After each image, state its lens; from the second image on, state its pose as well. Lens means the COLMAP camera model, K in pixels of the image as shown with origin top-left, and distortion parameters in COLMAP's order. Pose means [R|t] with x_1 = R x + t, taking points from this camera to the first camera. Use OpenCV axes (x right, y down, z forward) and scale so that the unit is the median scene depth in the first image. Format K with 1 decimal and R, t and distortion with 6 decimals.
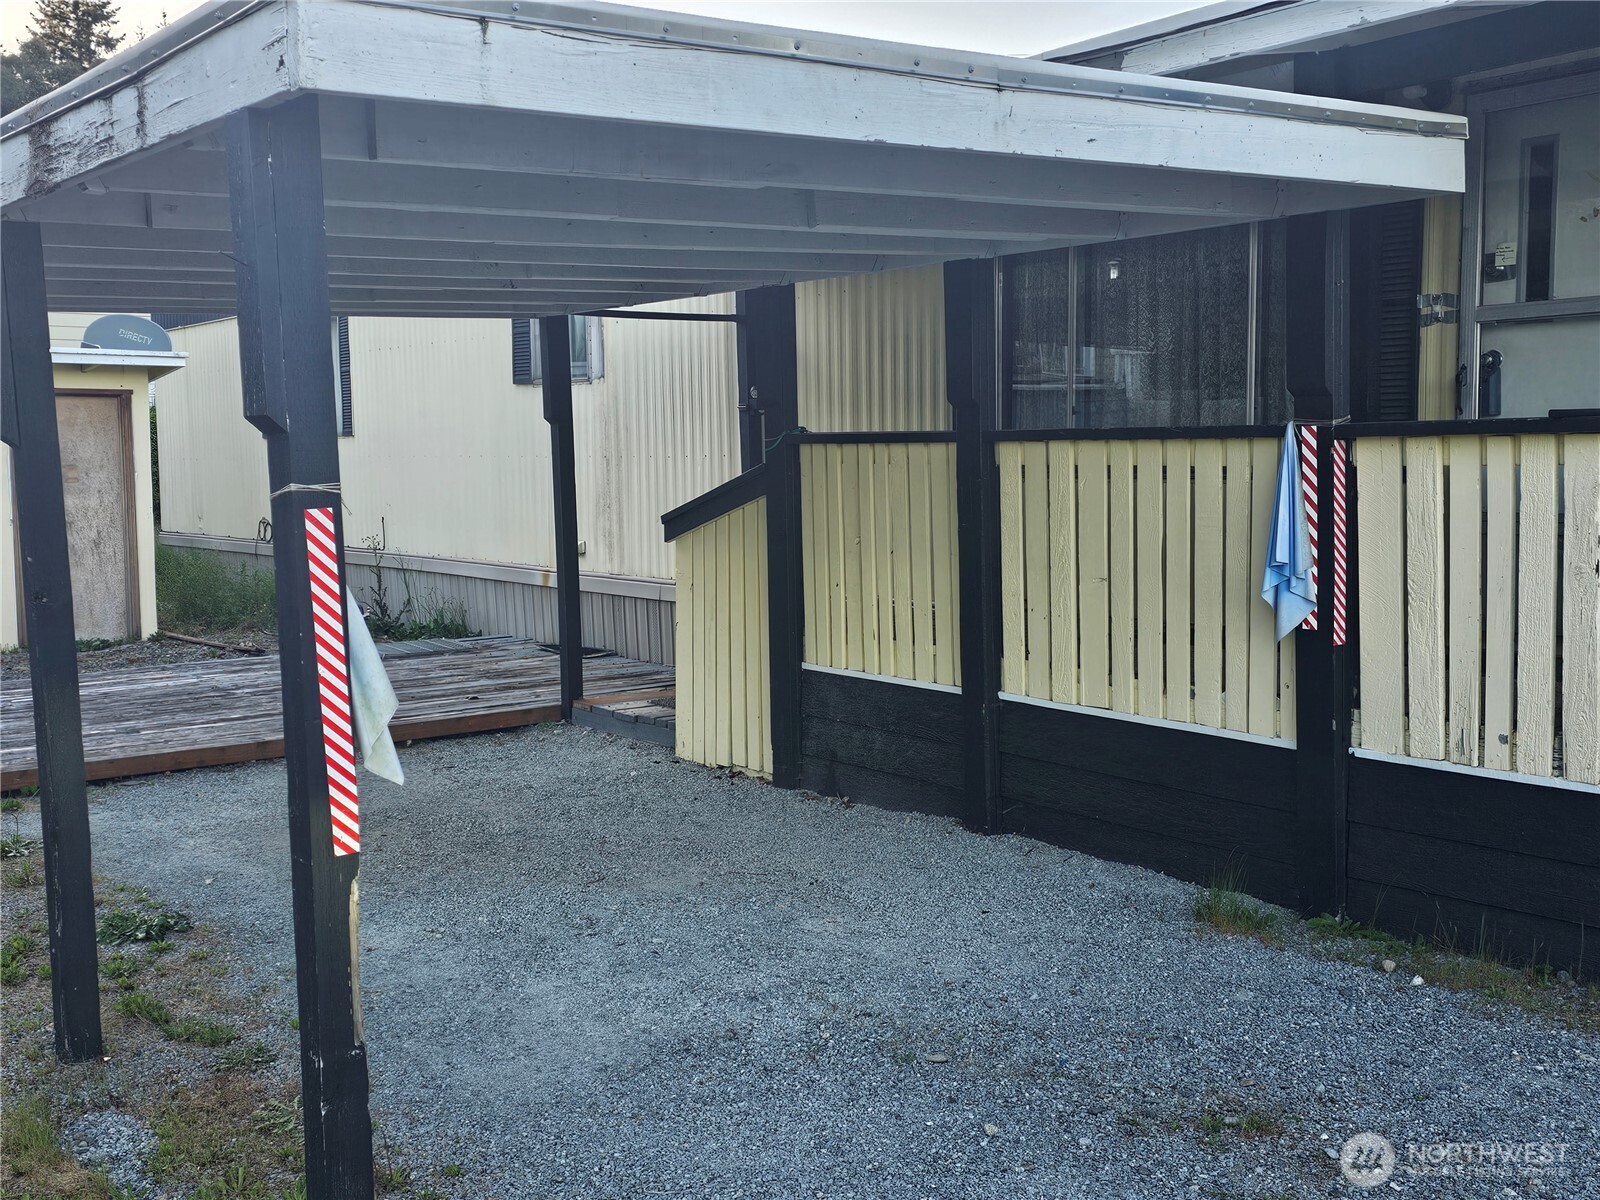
lens RADIAL K [[1722.9, 0, 802.6], [0, 1722.9, 595.1], [0, 0, 1]] dist [0.061291, 0.000000]
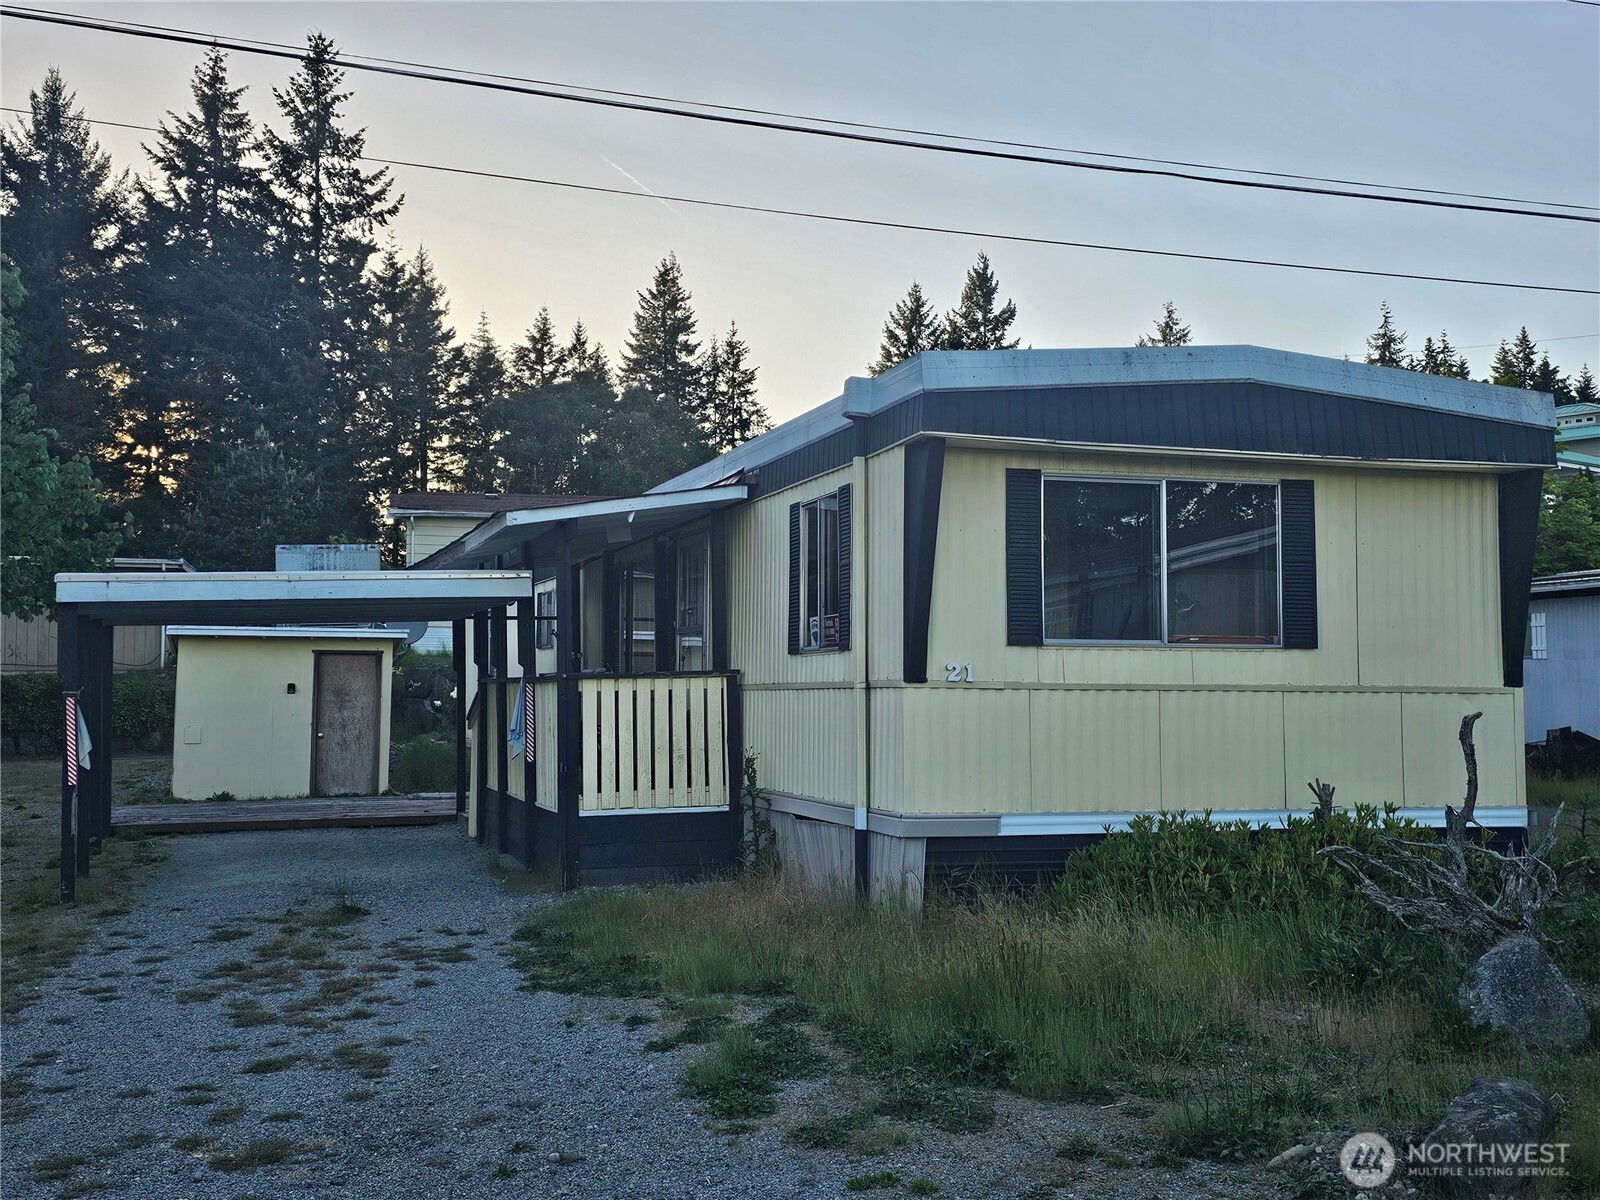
lens RADIAL K [[1722.9, 0, 795.1], [0, 1722.9, 609.7], [0, 0, 1]] dist [0.061291, 0.000000]
pose [[0.941414, -0.012800, -0.337010, 0.603164], [-0.030413, 0.991986, -0.122634, 0.043216], [0.335879, 0.125699, 0.933480, -0.507449]]
